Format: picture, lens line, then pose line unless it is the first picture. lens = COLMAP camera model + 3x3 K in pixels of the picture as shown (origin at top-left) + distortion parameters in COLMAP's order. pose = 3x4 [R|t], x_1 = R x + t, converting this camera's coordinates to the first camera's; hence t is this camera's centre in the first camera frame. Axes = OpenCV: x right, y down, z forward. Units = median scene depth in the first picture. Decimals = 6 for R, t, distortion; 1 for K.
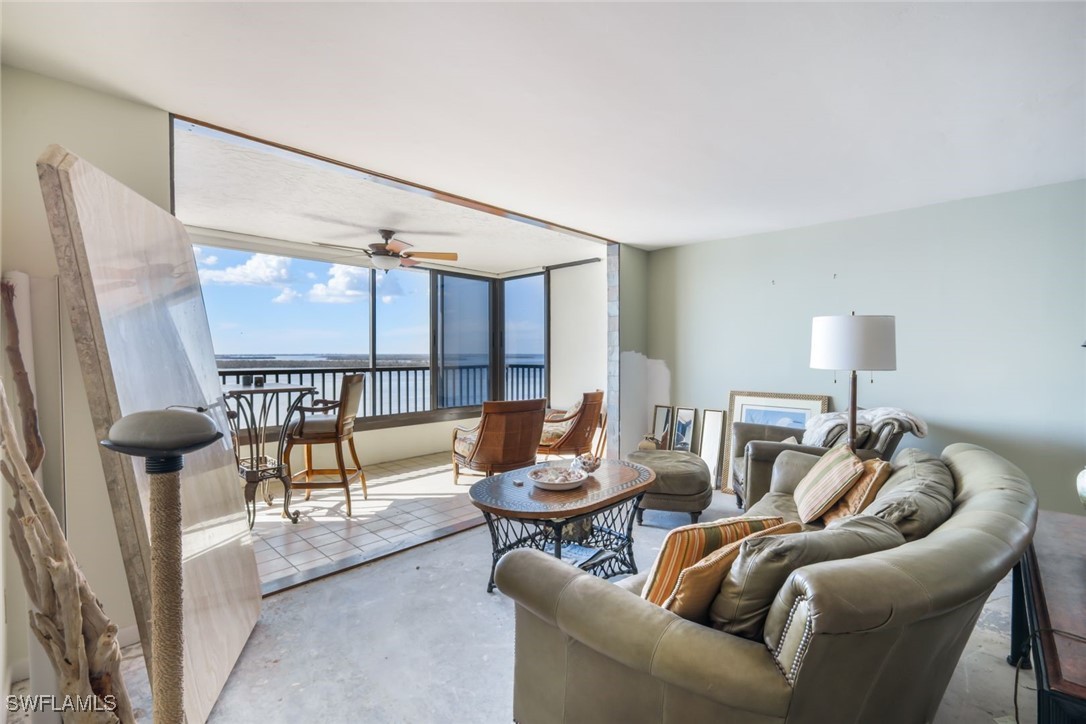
lens RADIAL K [[479.7, 0, 543.4], [0, 479.7, 358.4], [0, 0, 1]] dist [0.001517, 0.000105]
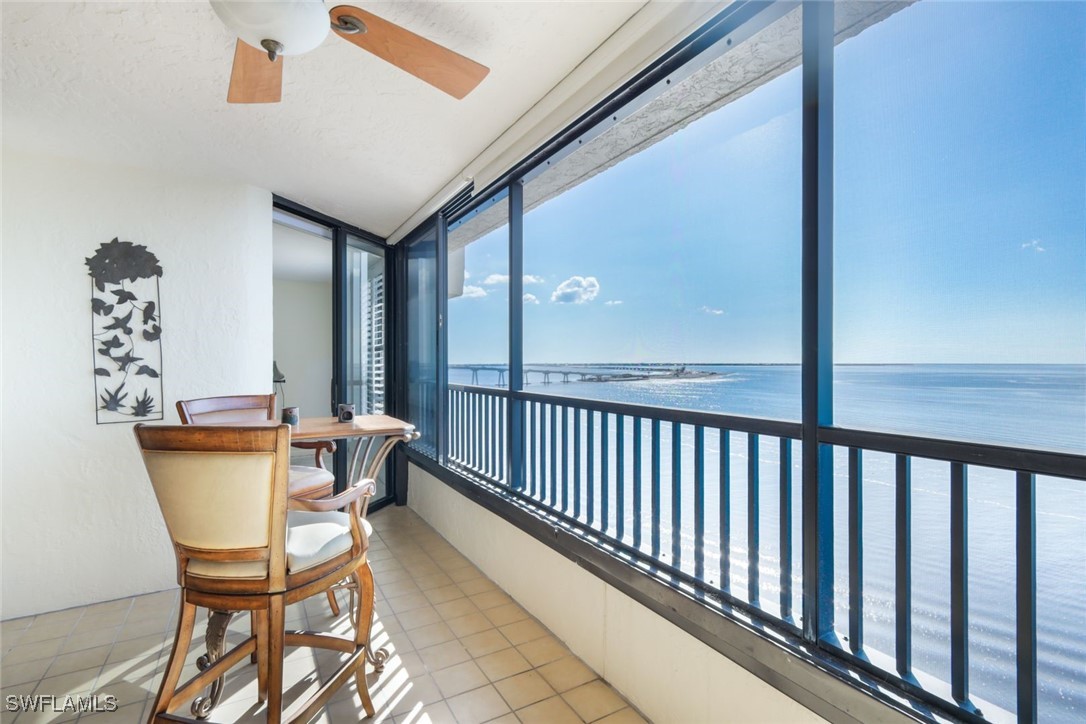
lens RADIAL K [[514.2, 0, 547.8], [0, 514.2, 365.9], [0, 0, 1]] dist [0.001794, 0.000238]
pose [[-0.272045, 0.009619, -0.962236, -0.090861], [-0.000970, 0.999947, 0.010271, -0.014239], [0.962284, 0.003728, -0.272021, 1.108006]]
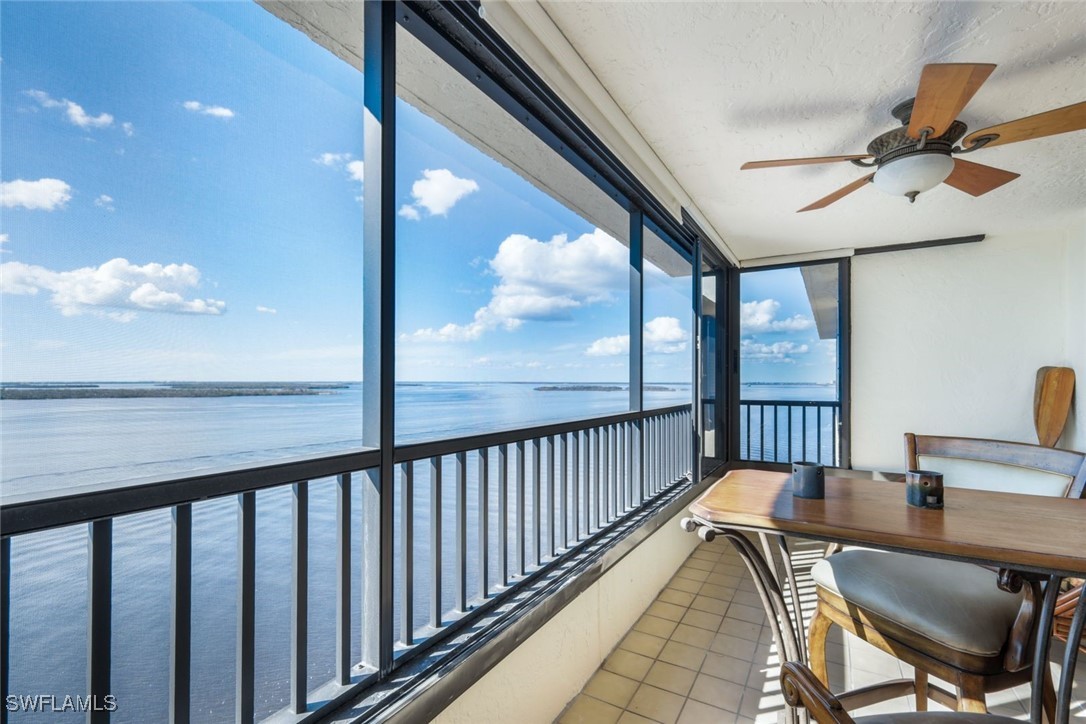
lens RADIAL K [[478.1, 0, 557.2], [0, 478.1, 376.6], [0, 0, 1]] dist [0.001540, -0.000151]
pose [[0.968930, 0.002097, 0.247328, -0.673270], [0.002709, 0.999814, -0.019090, -0.011970], [-0.247322, 0.019167, 0.968744, 0.598797]]
